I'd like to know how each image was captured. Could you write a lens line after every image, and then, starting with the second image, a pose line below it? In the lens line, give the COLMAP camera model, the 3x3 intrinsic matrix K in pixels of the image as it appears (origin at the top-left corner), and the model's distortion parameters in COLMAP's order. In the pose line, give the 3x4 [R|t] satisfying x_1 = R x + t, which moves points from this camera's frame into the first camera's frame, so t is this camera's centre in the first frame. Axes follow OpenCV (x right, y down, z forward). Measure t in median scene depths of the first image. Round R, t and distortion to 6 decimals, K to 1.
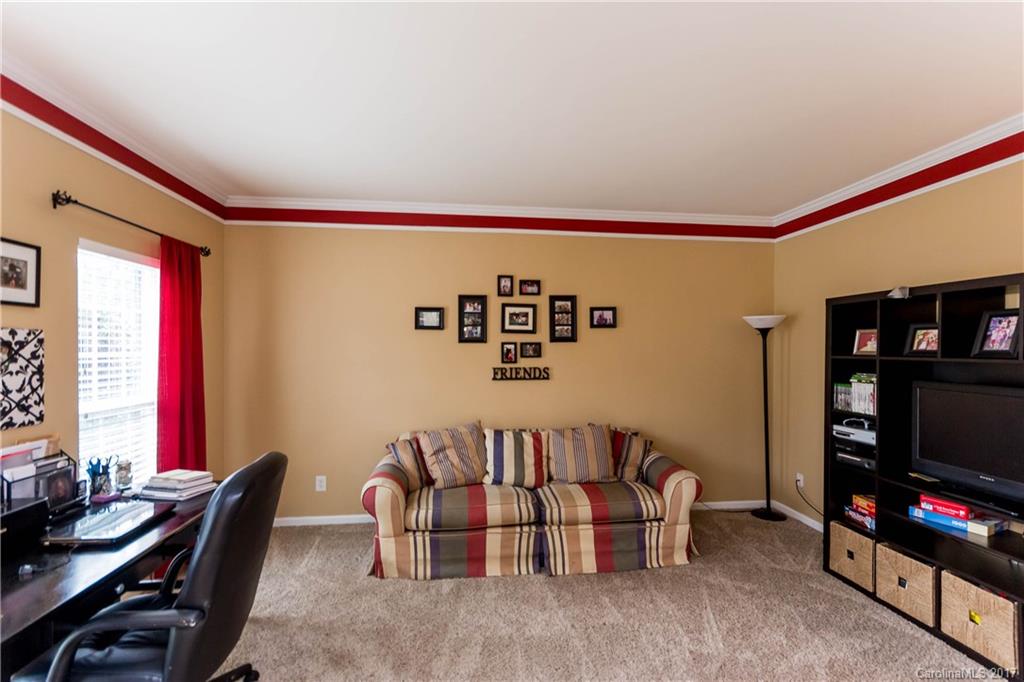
lens RADIAL K [[475.8, 0, 512.6], [0, 475.8, 348.4], [0, 0, 1]] dist [0.005041, 0.001005]
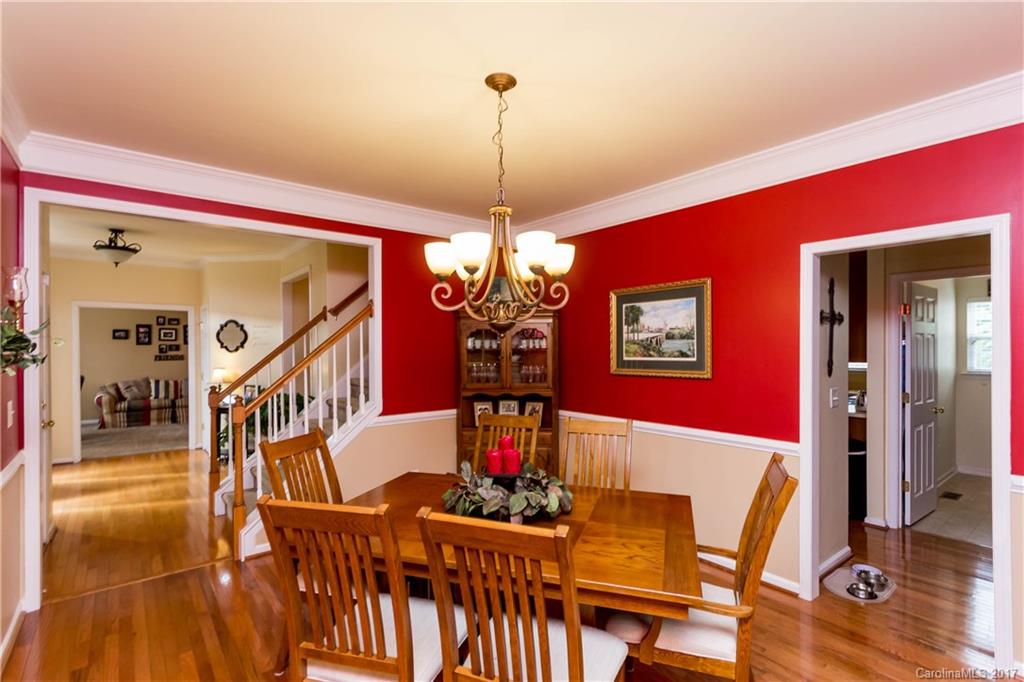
lens RADIAL K [[475.8, 0, 503.5], [0, 475.8, 347.7], [0, 0, 1]] dist [0.005041, 0.001005]
pose [[0.843824, -0.006308, 0.536582, 0.156149], [0.003702, 0.999976, 0.005935, -0.005097], [-0.536607, -0.003021, 0.843827, -2.025741]]
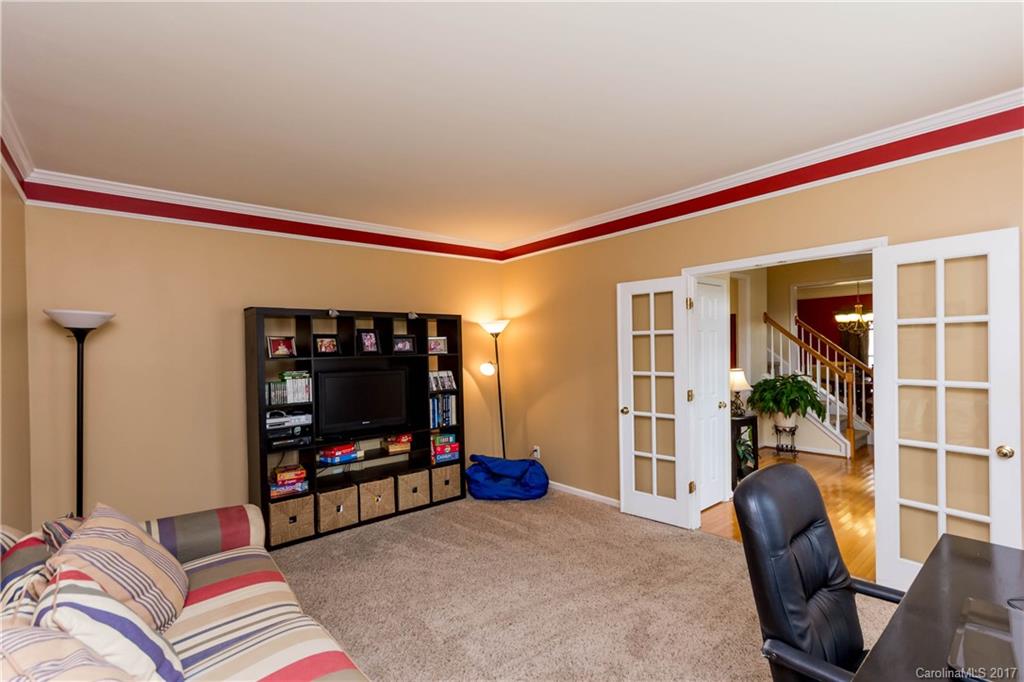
lens RADIAL K [[475.8, 0, 511.3], [0, 475.8, 342.9], [0, 0, 1]] dist [0.005041, 0.001005]
pose [[-0.556420, 0.014036, 0.830783, -0.644125], [0.018958, 0.999811, -0.004194, -0.007287], [-0.830685, 0.013416, -0.556581, 1.235151]]
